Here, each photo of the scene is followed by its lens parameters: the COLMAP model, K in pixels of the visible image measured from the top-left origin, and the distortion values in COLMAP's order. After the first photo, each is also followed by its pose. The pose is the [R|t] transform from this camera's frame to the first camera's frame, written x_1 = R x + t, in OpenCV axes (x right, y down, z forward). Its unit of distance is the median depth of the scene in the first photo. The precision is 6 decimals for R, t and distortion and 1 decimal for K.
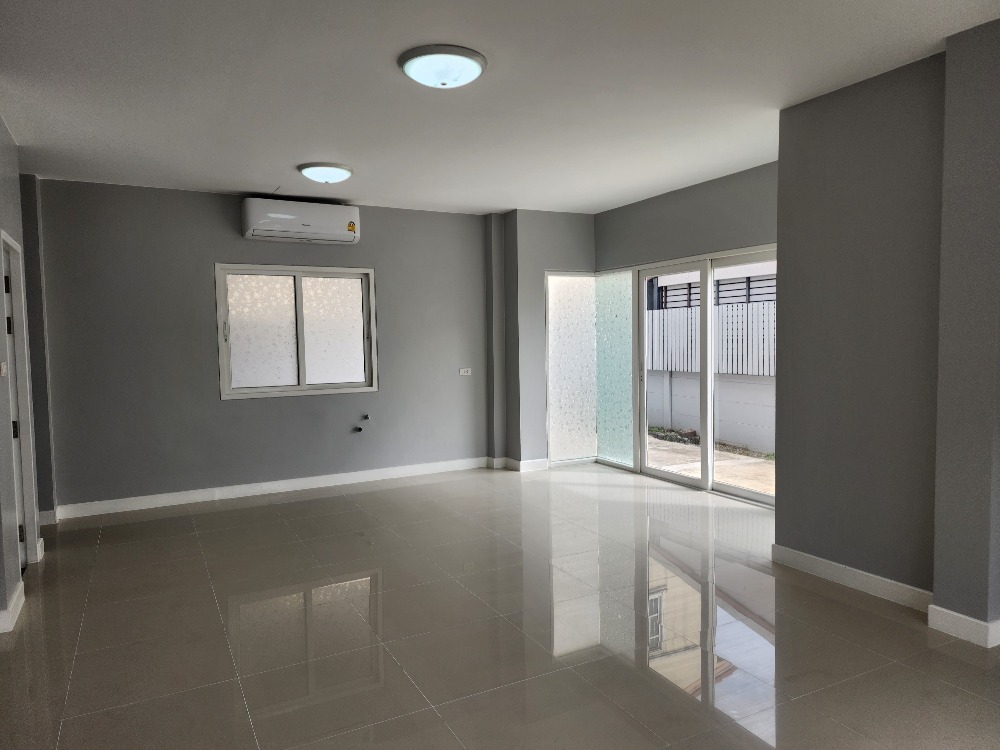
lens RADIAL K [[674.0, 0, 500.0], [0, 674.0, 375.0], [0, 0, 1]] dist [0.093045, -0.074359]
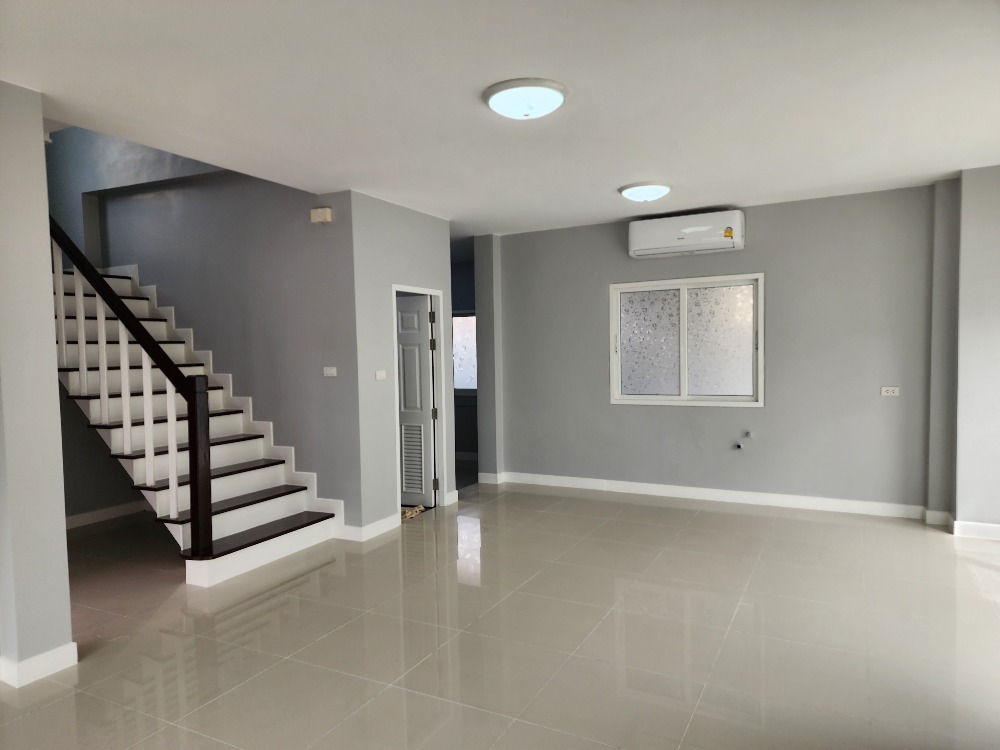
lens RADIAL K [[674.0, 0, 500.0], [0, 674.0, 375.0], [0, 0, 1]] dist [0.093045, -0.074359]
pose [[0.569915, 0.034828, -0.820965, 0.370861], [-0.041094, 0.999059, 0.013856, -0.017522], [0.820675, 0.025840, 0.570810, 0.187362]]
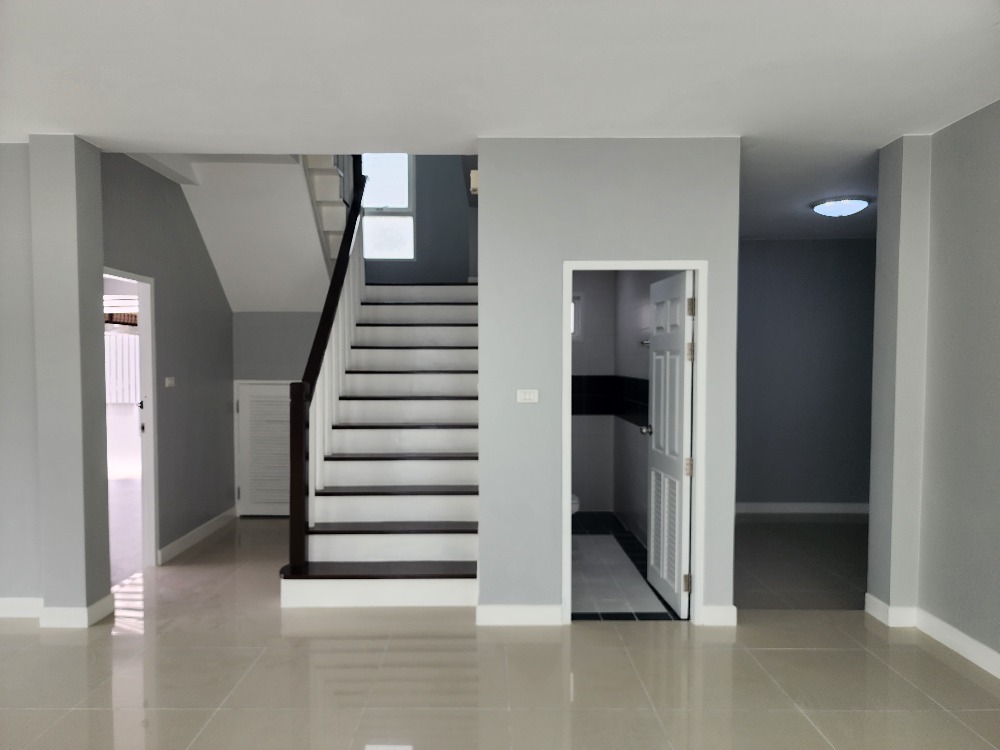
lens RADIAL K [[674.0, 0, 500.0], [0, 674.0, 375.0], [0, 0, 1]] dist [0.093045, -0.074359]
pose [[-0.470266, 0.047836, -0.881227, 0.125517], [-0.046177, 0.995828, 0.078699, -0.060798], [0.881316, 0.077702, -0.466095, 0.769284]]
